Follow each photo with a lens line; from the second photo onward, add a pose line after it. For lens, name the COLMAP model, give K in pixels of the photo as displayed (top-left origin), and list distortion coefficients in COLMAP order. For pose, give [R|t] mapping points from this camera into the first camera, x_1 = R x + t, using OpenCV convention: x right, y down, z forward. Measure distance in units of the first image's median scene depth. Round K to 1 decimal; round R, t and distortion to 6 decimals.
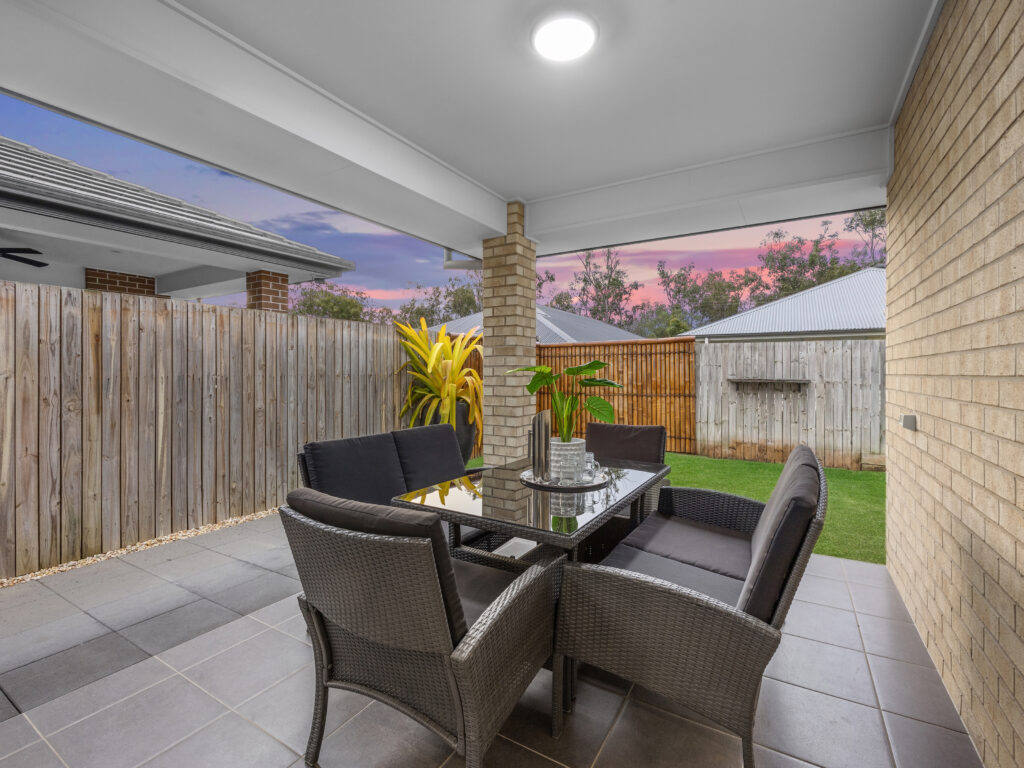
lens RADIAL K [[469.5, 0, 513.7], [0, 469.5, 380.0], [0, 0, 1]] dist [0.001252, 0.000449]
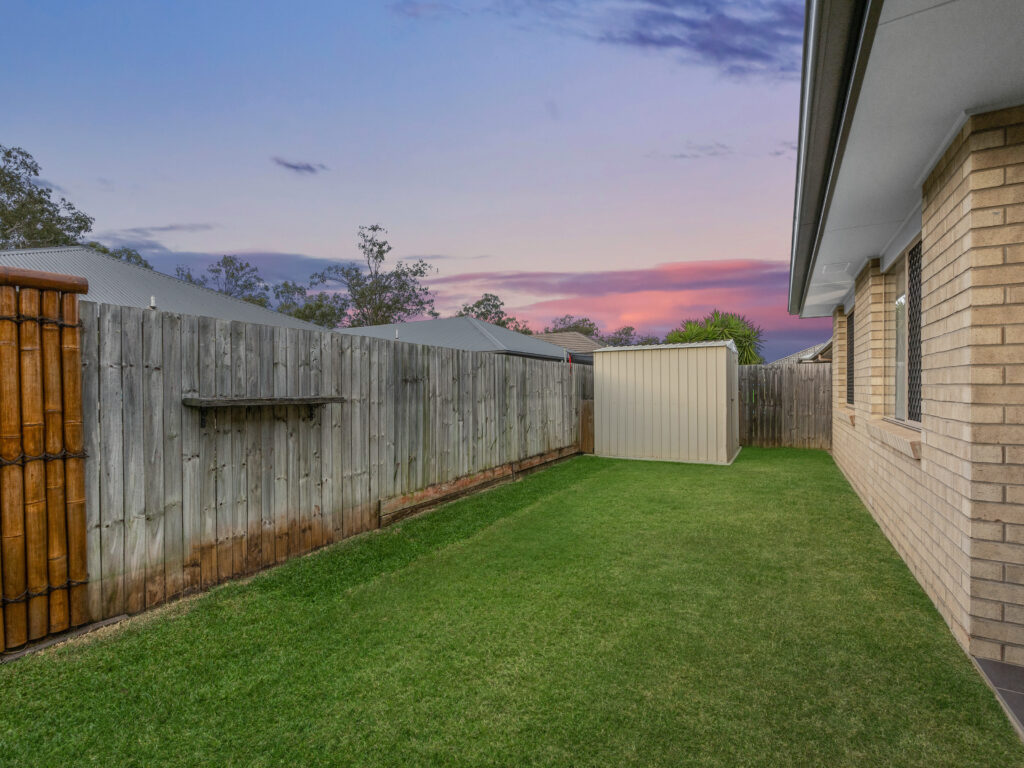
lens RADIAL K [[458.6, 0, 526.9], [0, 458.6, 386.7], [0, 0, 1]] dist [-0.000876, -0.000080]
pose [[-0.029094, -0.004143, 0.999568, 0.048704], [0.010419, 0.999936, 0.004448, -0.013192], [-0.999522, 0.010544, -0.029049, 0.714298]]
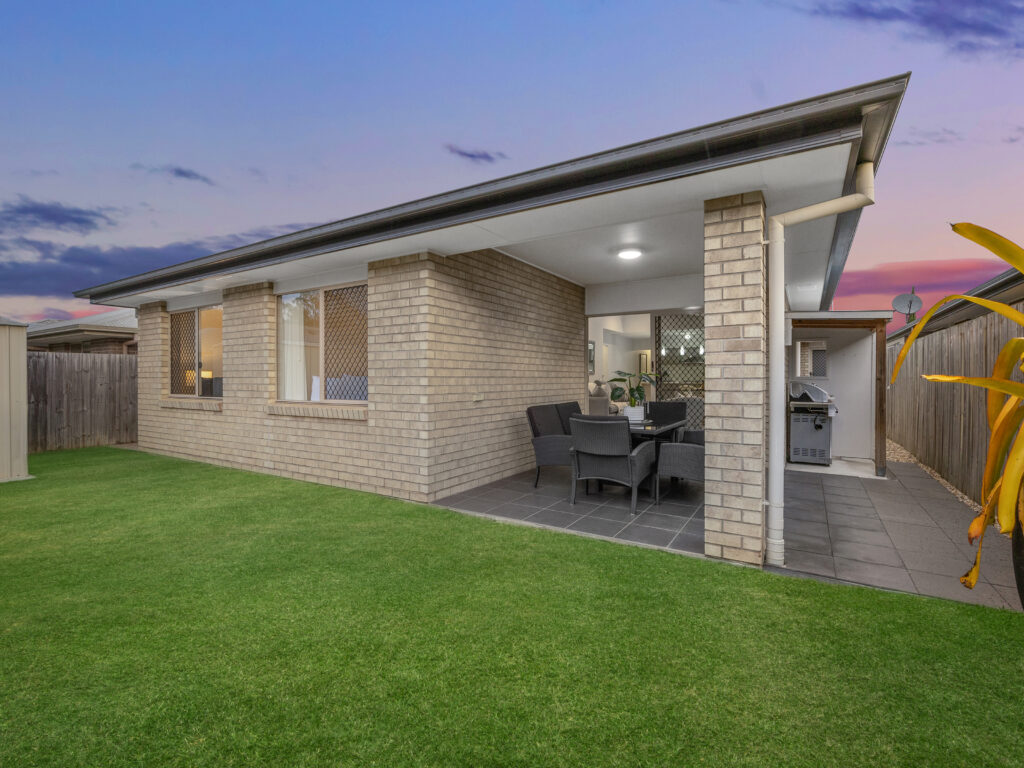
lens RADIAL K [[469.5, 0, 513.7], [0, 469.5, 380.0], [0, 0, 1]] dist [0.001252, 0.000449]
pose [[-0.999916, -0.002387, 0.012719, 0.225912], [-0.002233, 0.999923, 0.012172, -0.013905], [-0.012747, 0.012143, -0.999845, 1.106121]]
